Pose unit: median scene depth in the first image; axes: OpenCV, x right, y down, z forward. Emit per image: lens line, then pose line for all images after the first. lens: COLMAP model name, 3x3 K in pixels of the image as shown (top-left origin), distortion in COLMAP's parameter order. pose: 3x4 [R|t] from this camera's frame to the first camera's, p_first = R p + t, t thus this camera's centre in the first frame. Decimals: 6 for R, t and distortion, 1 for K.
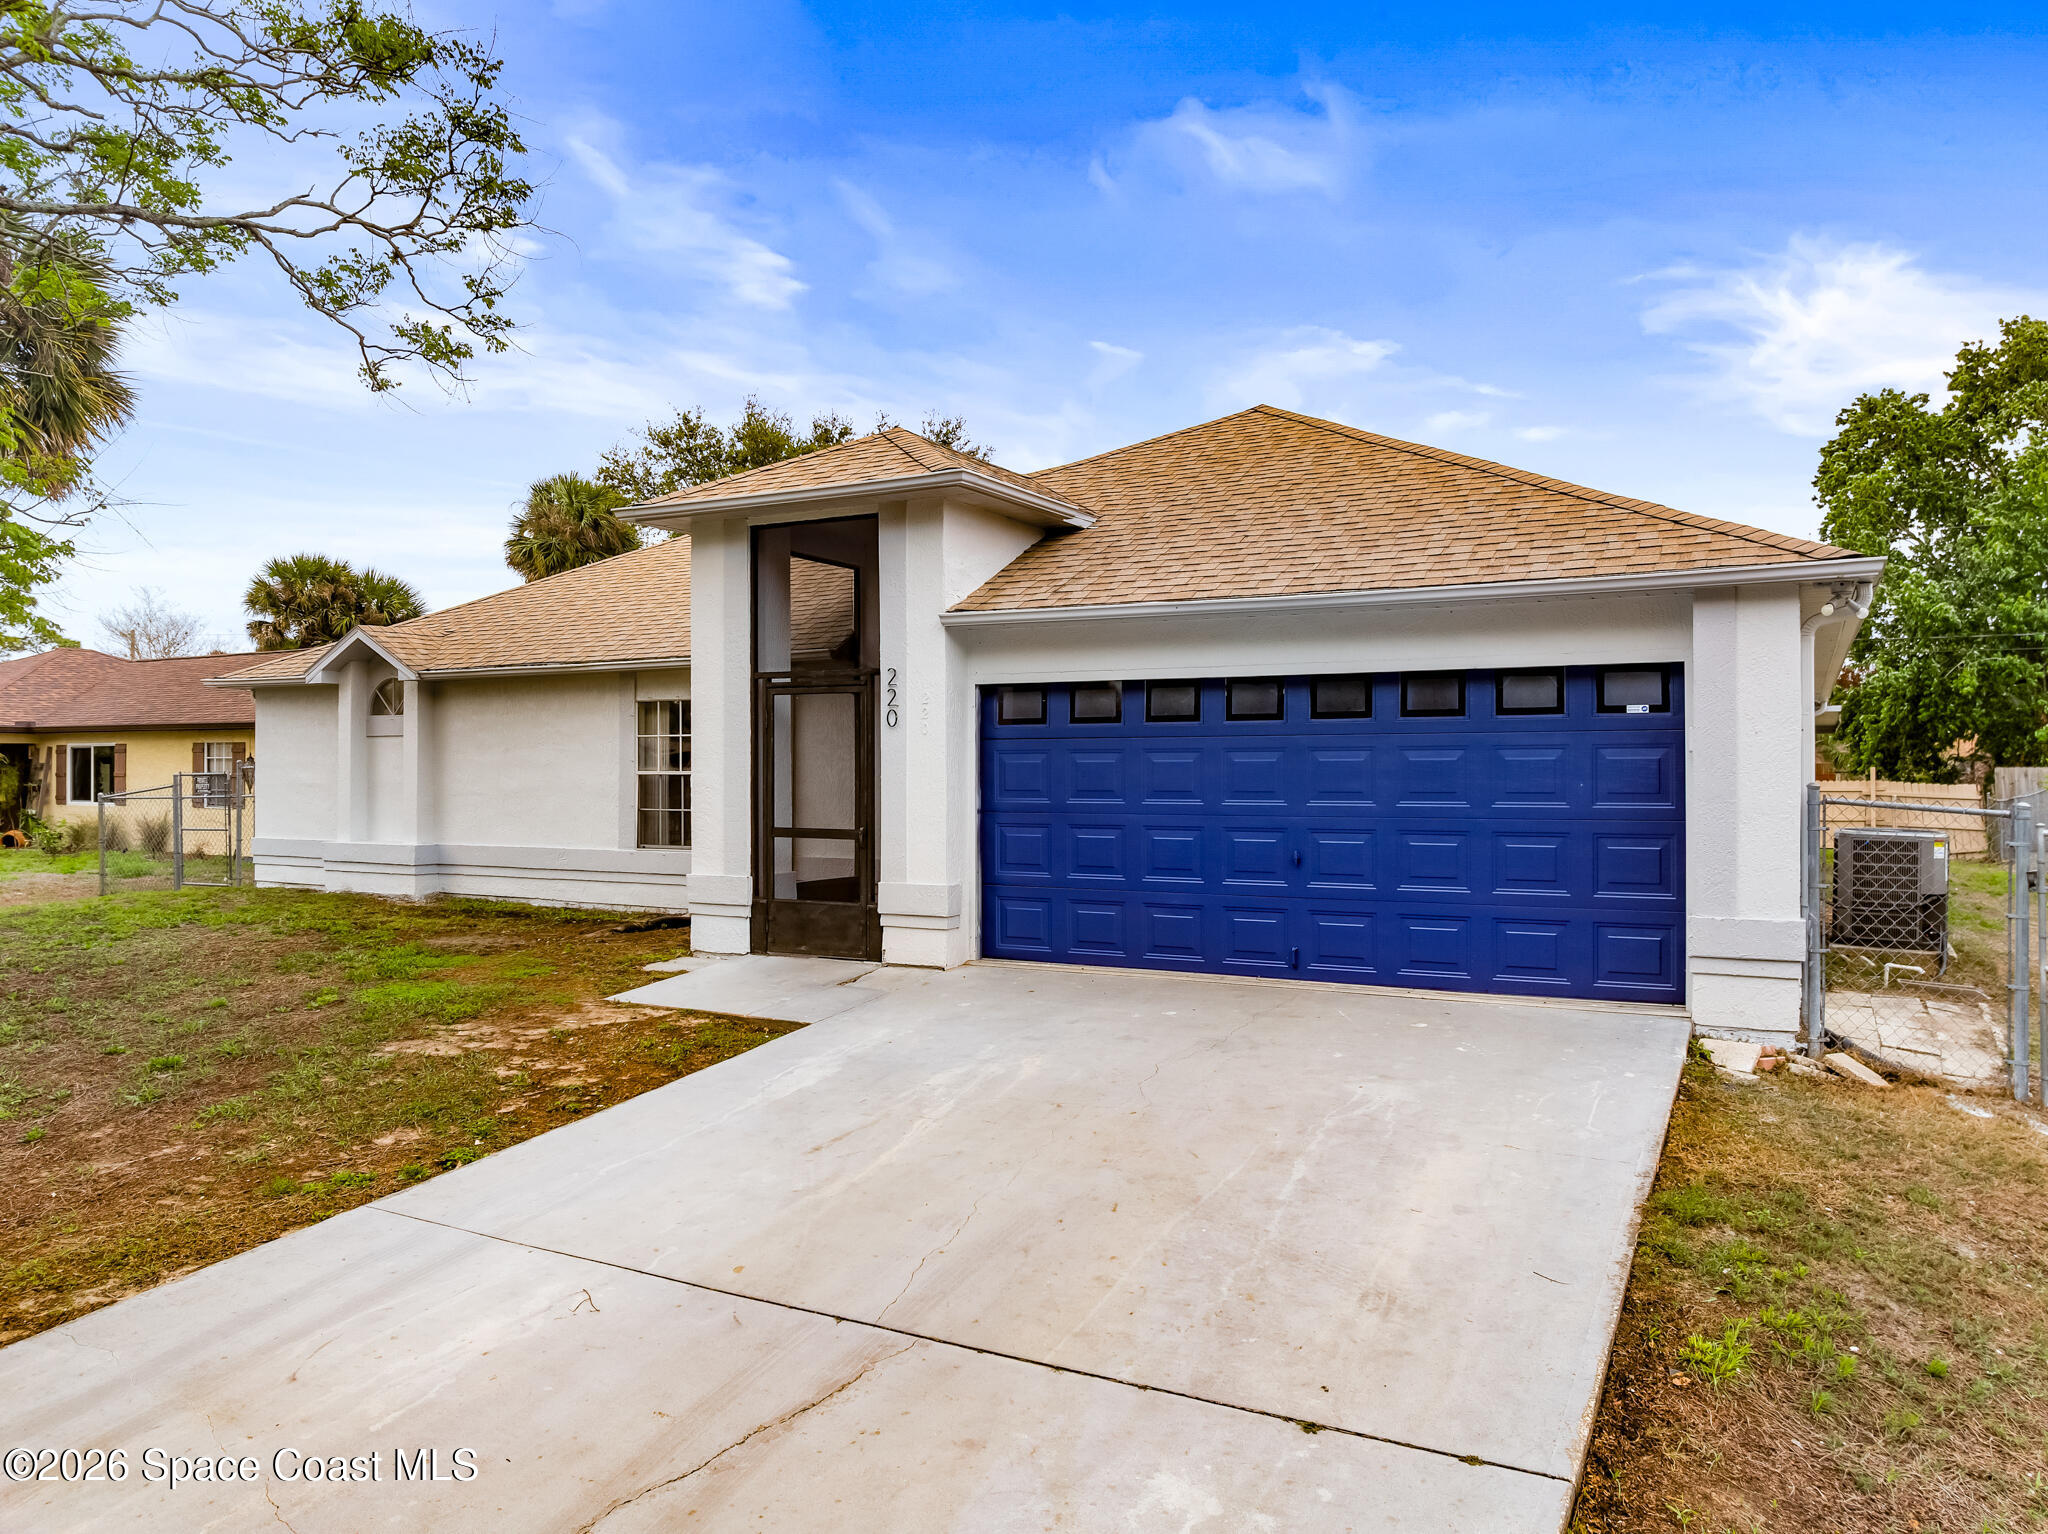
lens RADIAL K [[1412.5, 0, 883.4], [0, 1412.5, 765.2], [0, 0, 1]] dist [-0.031400, 0.001923]
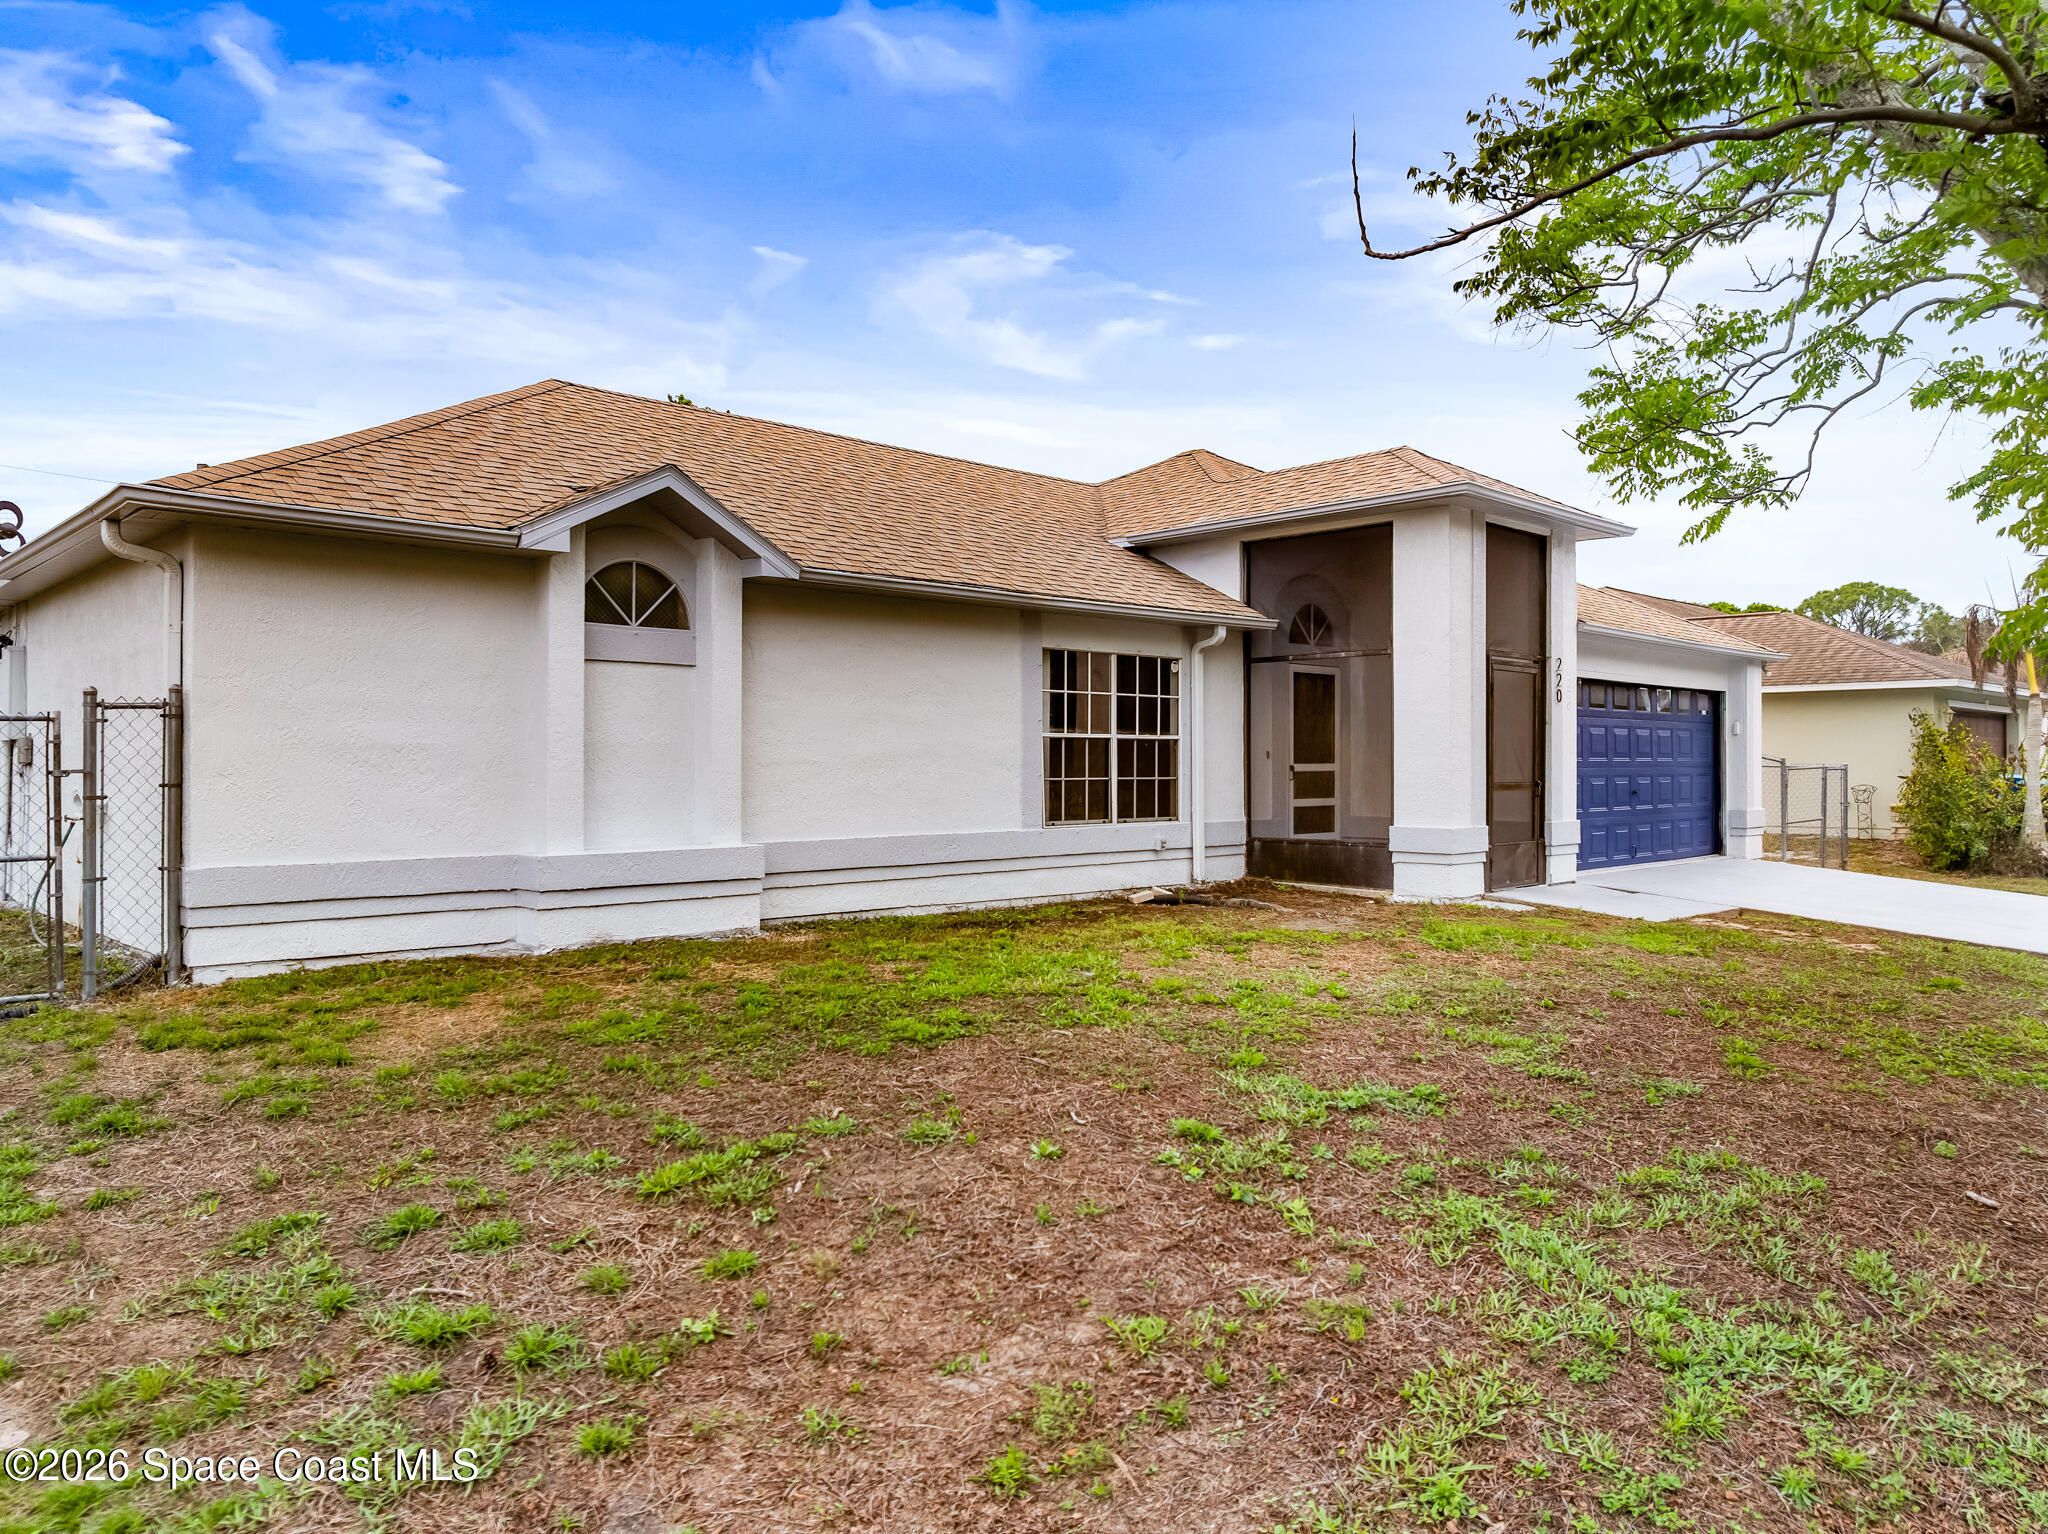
lens RADIAL K [[1449.7, 0, 1028.4], [0, 1449.7, 732.3], [0, 0, 1]] dist [-0.039928, 0.000380]
pose [[0.307594, 0.016657, 0.951372, -0.991386], [-0.014000, 0.999818, -0.012979, 0.015269], [-0.951415, -0.009327, 0.307771, 0.756478]]
